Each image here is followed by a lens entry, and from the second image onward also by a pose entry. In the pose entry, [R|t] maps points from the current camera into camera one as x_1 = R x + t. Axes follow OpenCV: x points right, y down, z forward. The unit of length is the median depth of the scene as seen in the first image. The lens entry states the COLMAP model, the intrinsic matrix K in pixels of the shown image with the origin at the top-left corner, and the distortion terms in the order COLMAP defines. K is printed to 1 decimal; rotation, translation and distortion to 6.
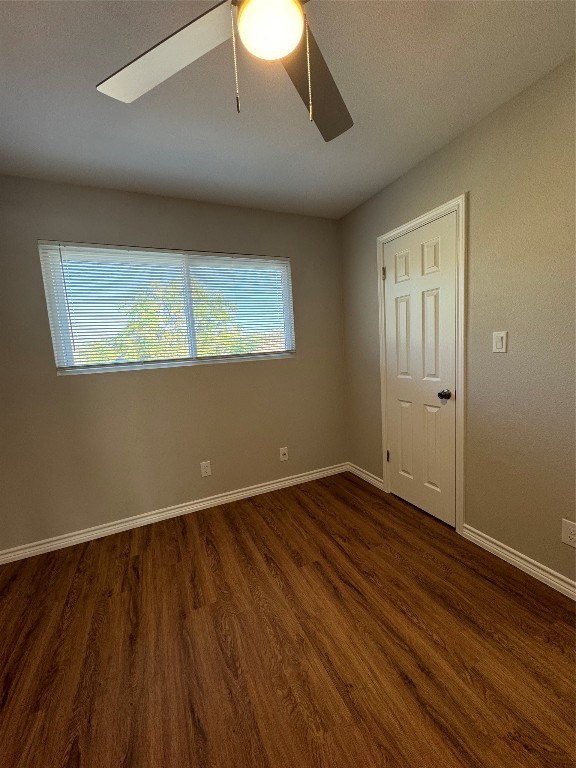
lens RADIAL K [[304.6, 0, 289.6], [0, 304.6, 384.5], [0, 0, 1]] dist [-0.003118, 0.000290]
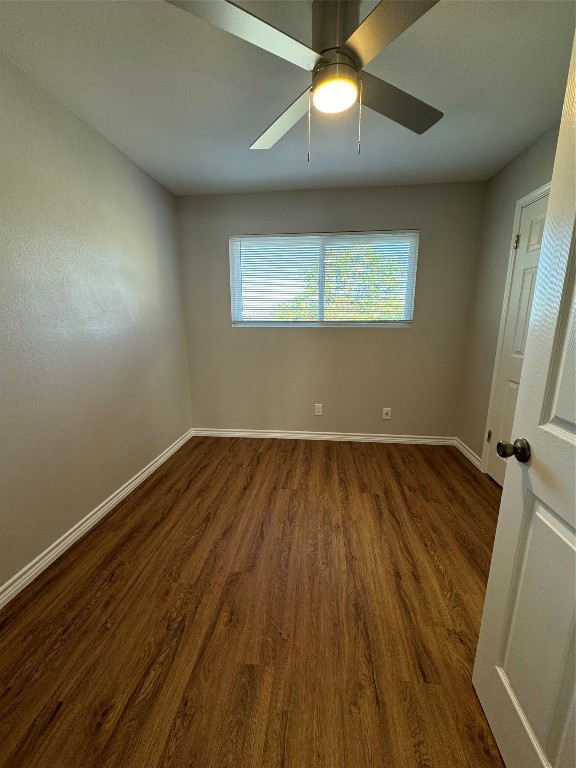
lens RADIAL K [[304.6, 0, 289.2], [0, 304.6, 383.7], [0, 0, 1]] dist [-0.003118, 0.000290]
pose [[0.855192, 0.165375, -0.491221, 0.294126], [-0.113790, 0.984516, 0.133345, 0.016683], [0.505666, -0.058140, 0.860768, -0.199490]]
